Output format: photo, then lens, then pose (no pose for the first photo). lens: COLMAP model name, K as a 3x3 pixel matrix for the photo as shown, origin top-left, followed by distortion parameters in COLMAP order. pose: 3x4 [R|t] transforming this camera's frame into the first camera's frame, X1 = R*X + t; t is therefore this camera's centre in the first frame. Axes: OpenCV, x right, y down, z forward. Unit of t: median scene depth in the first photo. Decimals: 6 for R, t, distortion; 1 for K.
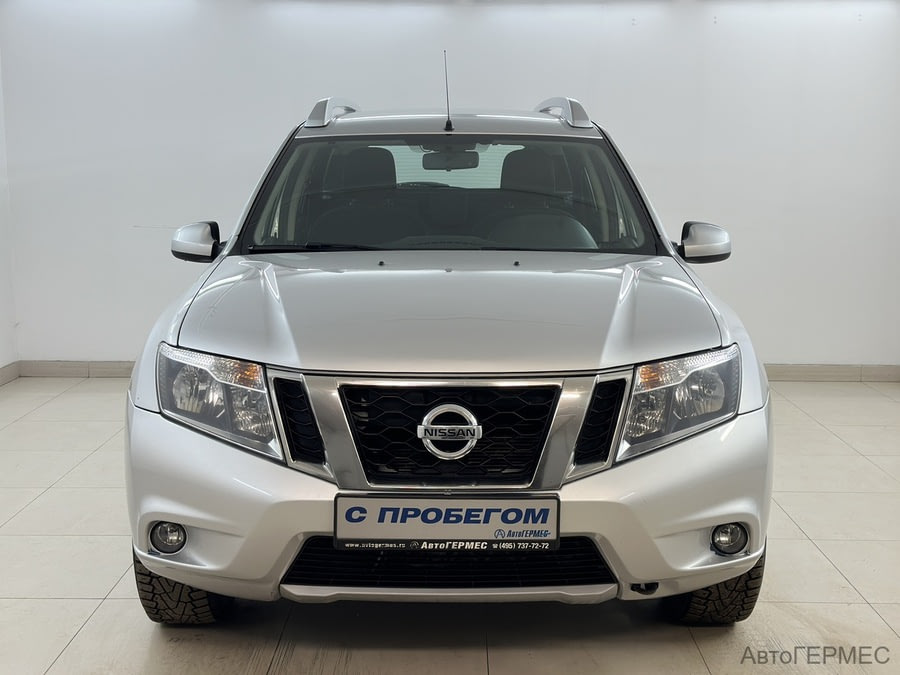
lens RADIAL K [[1160.5, 0, 450.1], [0, 1160.5, 337.3], [0, 0, 1]] dist [0.120523, 0.000000]
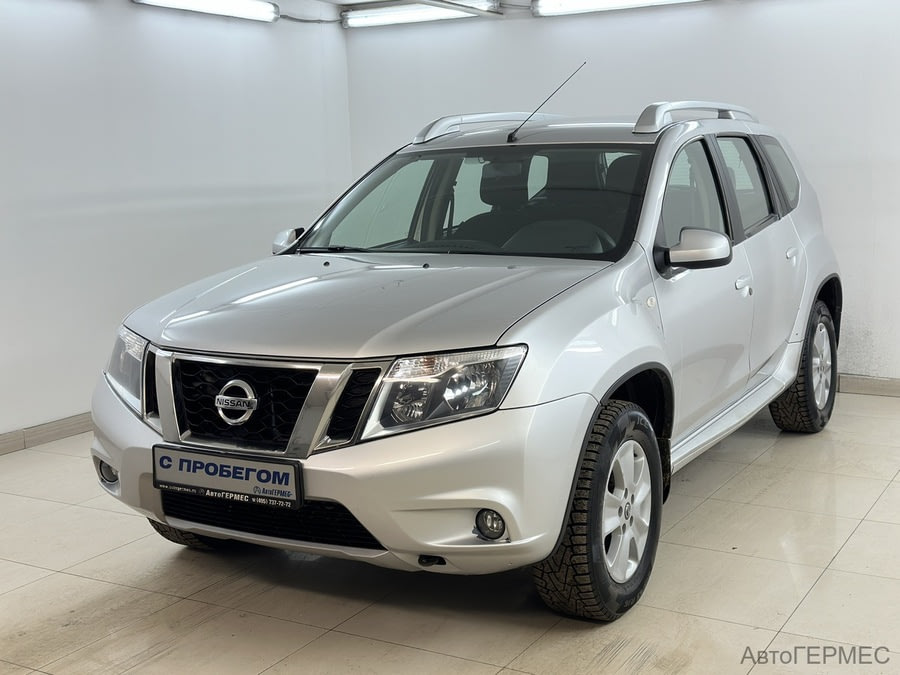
lens RADIAL K [[1160.5, 0, 450.5], [0, 1160.5, 337.9], [0, 0, 1]] dist [0.120523, 0.000000]
pose [[0.862252, 0.046477, -0.504343, 0.808730], [-0.046396, 0.998842, 0.012727, -0.011556], [0.504351, 0.012426, 0.863409, 0.065668]]
